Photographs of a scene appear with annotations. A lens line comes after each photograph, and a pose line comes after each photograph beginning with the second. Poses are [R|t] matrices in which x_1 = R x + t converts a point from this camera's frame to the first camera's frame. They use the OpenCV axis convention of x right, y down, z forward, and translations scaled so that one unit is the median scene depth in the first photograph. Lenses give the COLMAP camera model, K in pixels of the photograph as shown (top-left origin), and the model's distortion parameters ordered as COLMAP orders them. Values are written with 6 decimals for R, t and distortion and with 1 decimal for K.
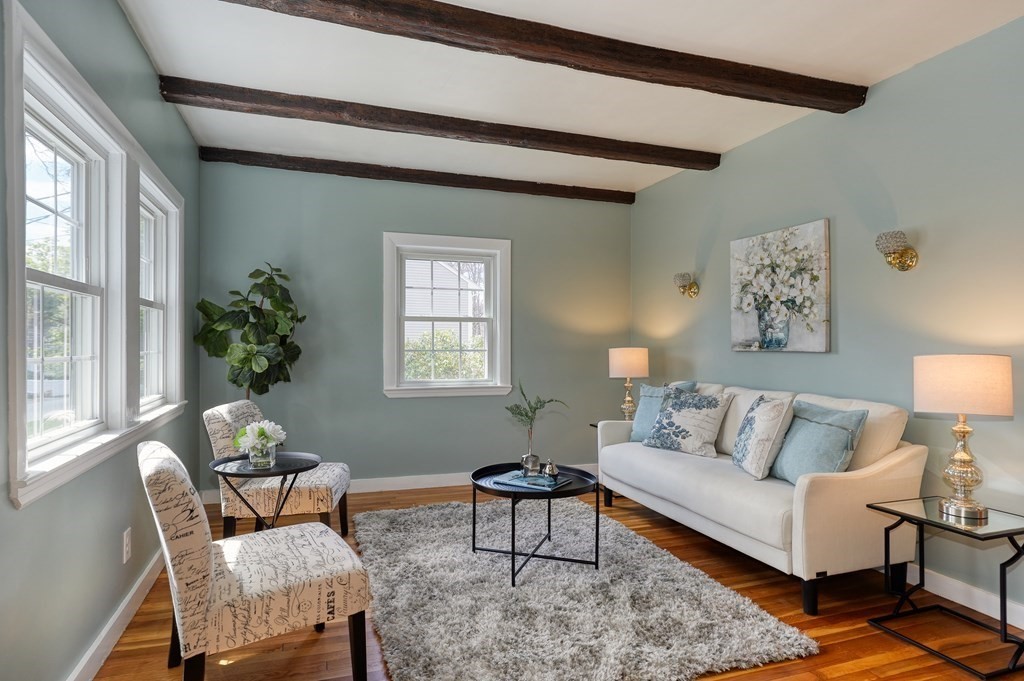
lens RADIAL K [[572.8, 0, 501.2], [0, 572.8, 343.4], [0, 0, 1]] dist [-0.014727, 0.007994]
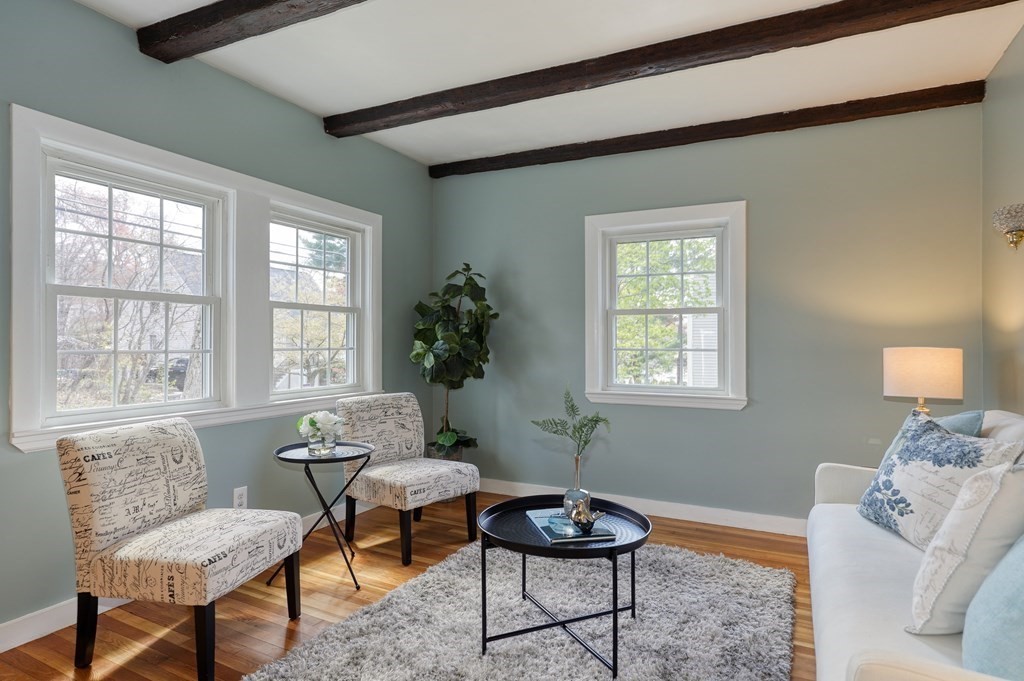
lens RADIAL K [[572.8, 0, 507.0], [0, 572.8, 343.4], [0, 0, 1]] dist [-0.014727, 0.007994]
pose [[0.698516, 0.000269, -0.715595, 0.436588], [0.000113, 1.000000, 0.000487, 0.004275], [0.715595, -0.000421, 0.698515, 0.354120]]
